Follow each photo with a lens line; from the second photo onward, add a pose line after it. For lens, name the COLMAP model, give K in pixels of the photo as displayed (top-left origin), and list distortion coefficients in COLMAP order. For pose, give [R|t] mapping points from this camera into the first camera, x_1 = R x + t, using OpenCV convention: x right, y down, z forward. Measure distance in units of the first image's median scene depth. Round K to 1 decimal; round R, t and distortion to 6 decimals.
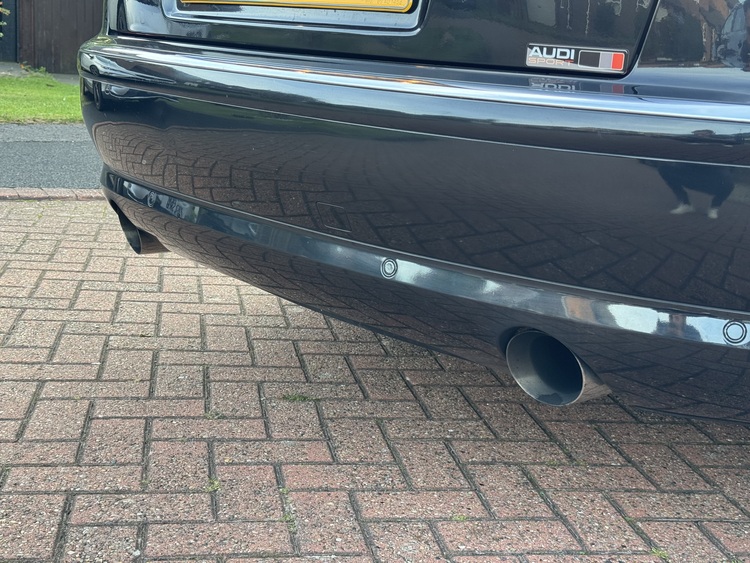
lens RADIAL K [[1059.3, 0, 373.9], [0, 1059.3, 279.6], [0, 0, 1]] dist [0.136802, 0.000000]
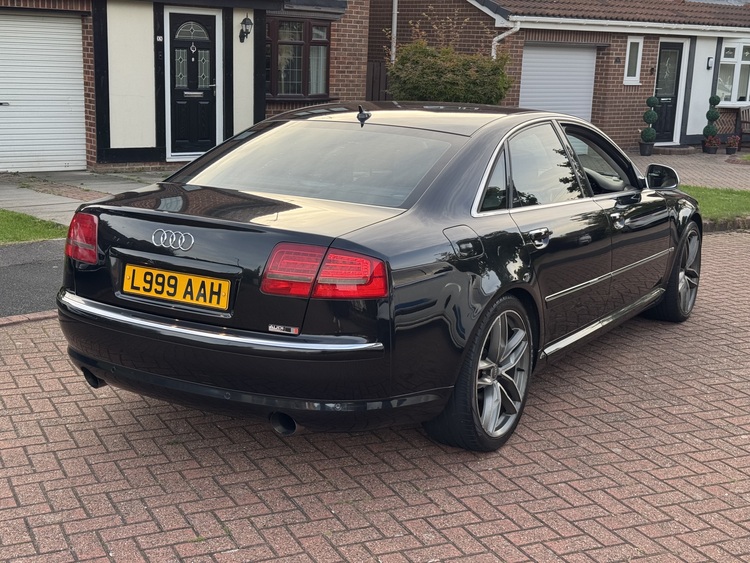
lens RADIAL K [[1059.3, 0, 373.5], [0, 1059.3, 280.2], [0, 0, 1]] dist [0.136802, 0.000000]
pose [[0.959301, -0.096318, 0.265452, -0.278700], [0.096792, 0.995240, 0.011326, -0.258412], [-0.265280, 0.014829, 0.964057, -1.552526]]
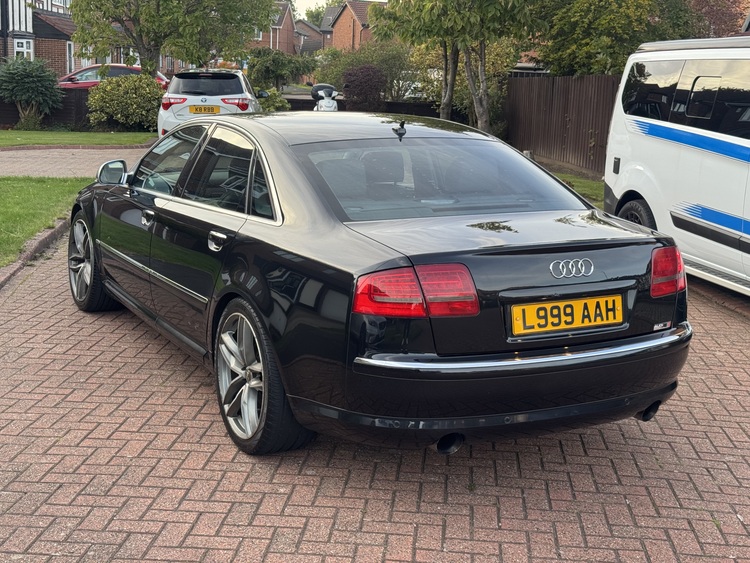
lens RADIAL K [[1059.3, 0, 370.4], [0, 1059.3, 282.3], [0, 0, 1]] dist [0.136802, 0.000000]
pose [[0.244405, -0.254664, 0.935635, -2.423614], [0.201907, 0.957113, 0.207768, -0.923292], [-0.948420, 0.138132, 0.285342, 0.622339]]
